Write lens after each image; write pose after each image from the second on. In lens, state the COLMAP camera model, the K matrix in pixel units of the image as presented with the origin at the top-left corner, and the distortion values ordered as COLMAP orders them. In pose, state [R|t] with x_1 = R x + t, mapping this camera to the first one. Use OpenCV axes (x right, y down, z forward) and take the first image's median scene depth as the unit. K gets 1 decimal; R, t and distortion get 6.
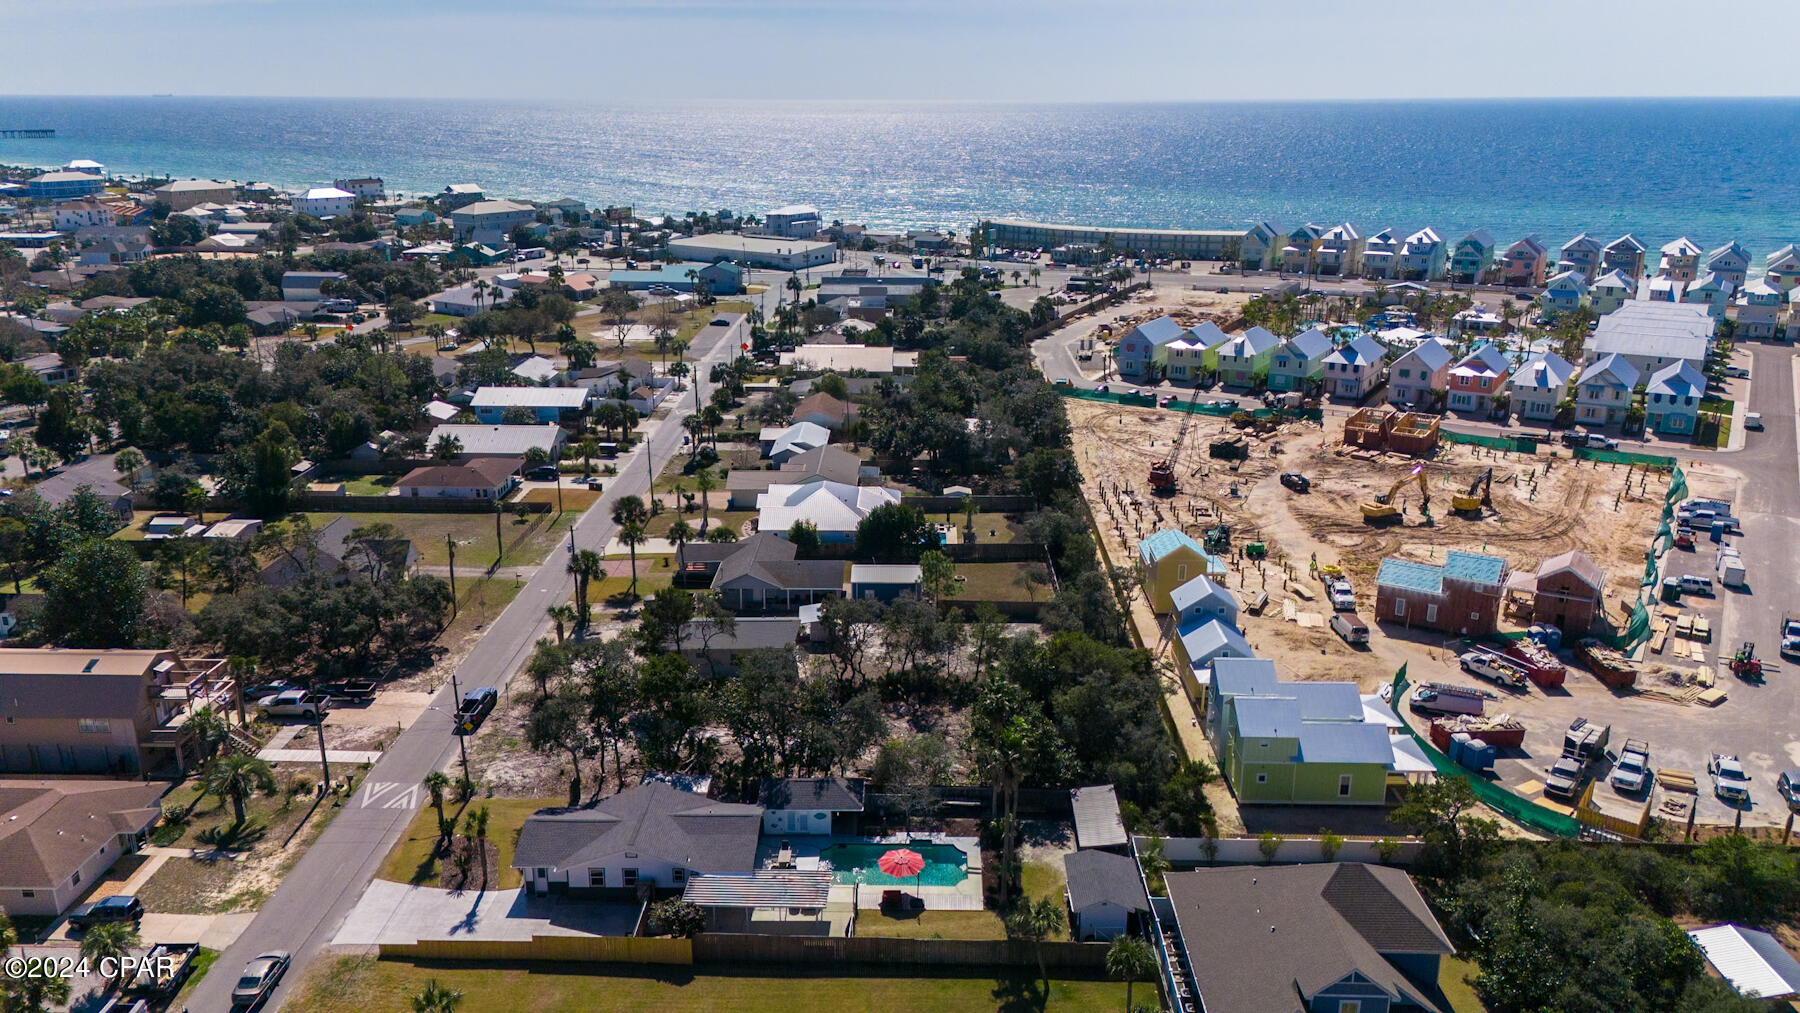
lens RADIAL K [[1317.8, 0, 900.0], [0, 1317.8, 506.5], [0, 0, 1]] dist [0.091919, -0.103589]
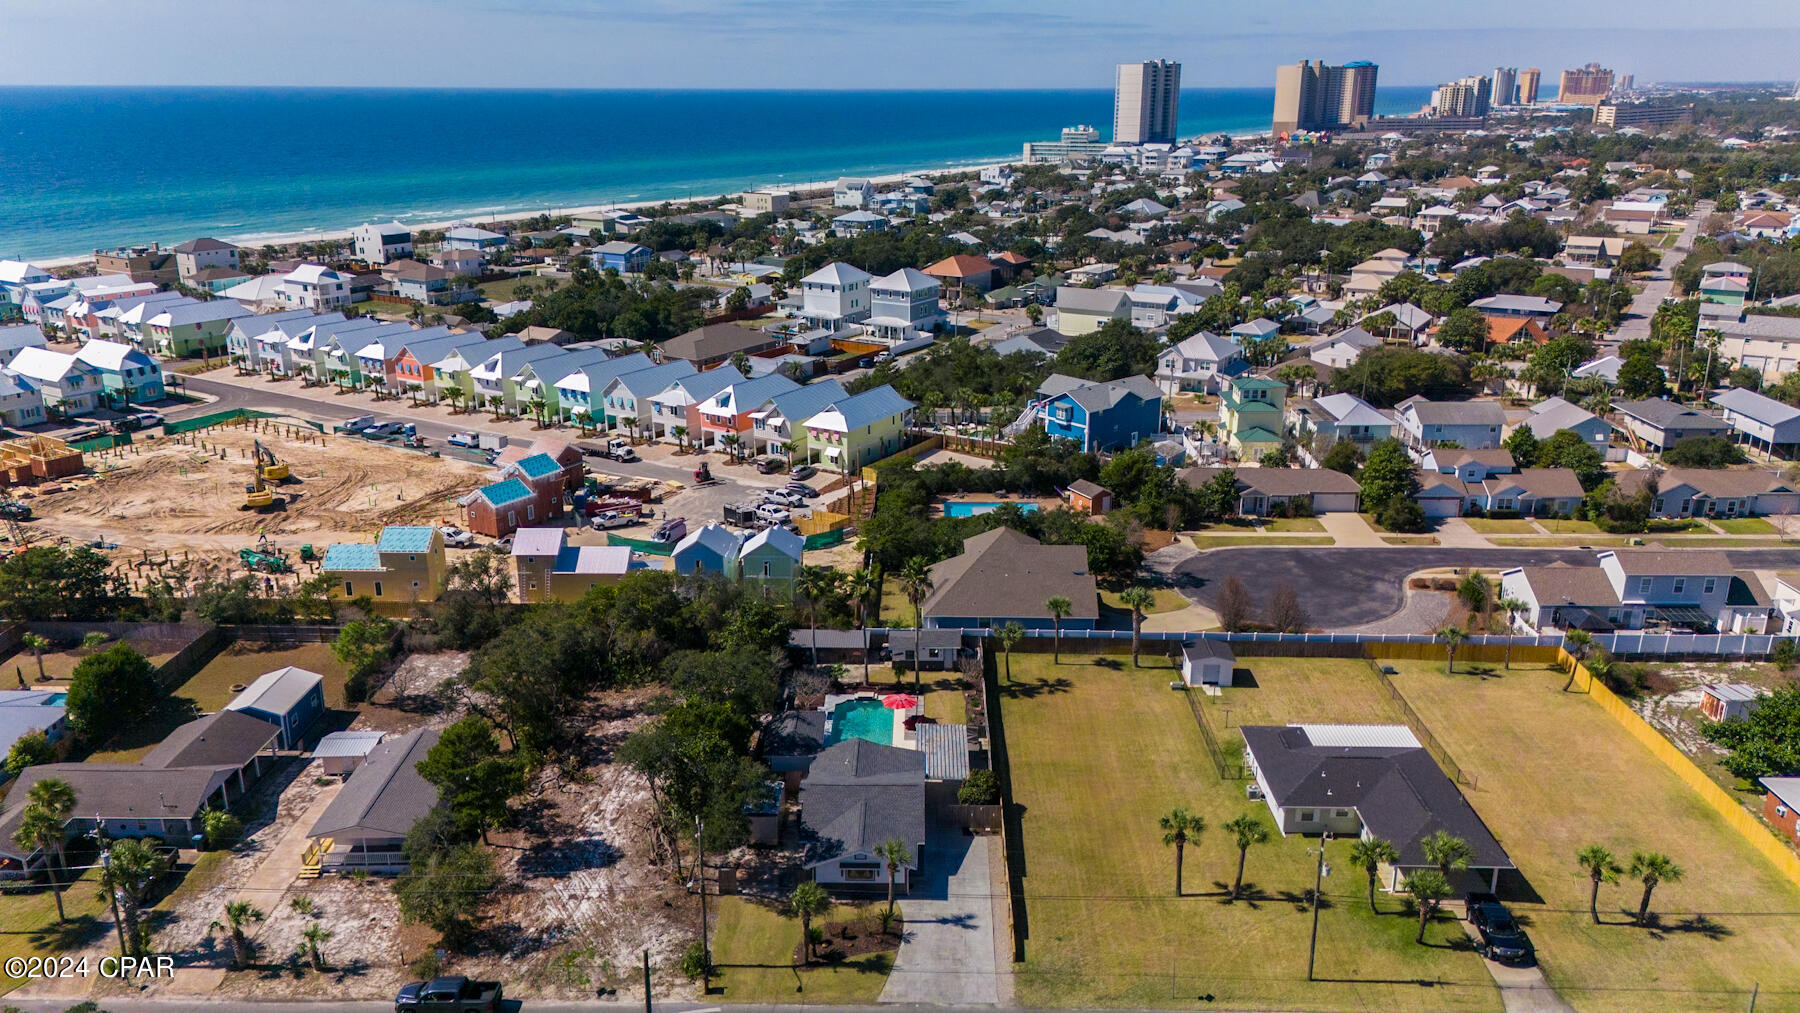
lens RADIAL K [[1317.8, 0, 900.0], [0, 1317.8, 506.5], [0, 0, 1]] dist [0.091919, -0.103589]
pose [[-0.002900, -0.303206, 0.952921, -1.081936], [0.294938, 0.910275, 0.290535, -0.253722], [-0.955512, 0.281895, 0.086788, 0.788898]]
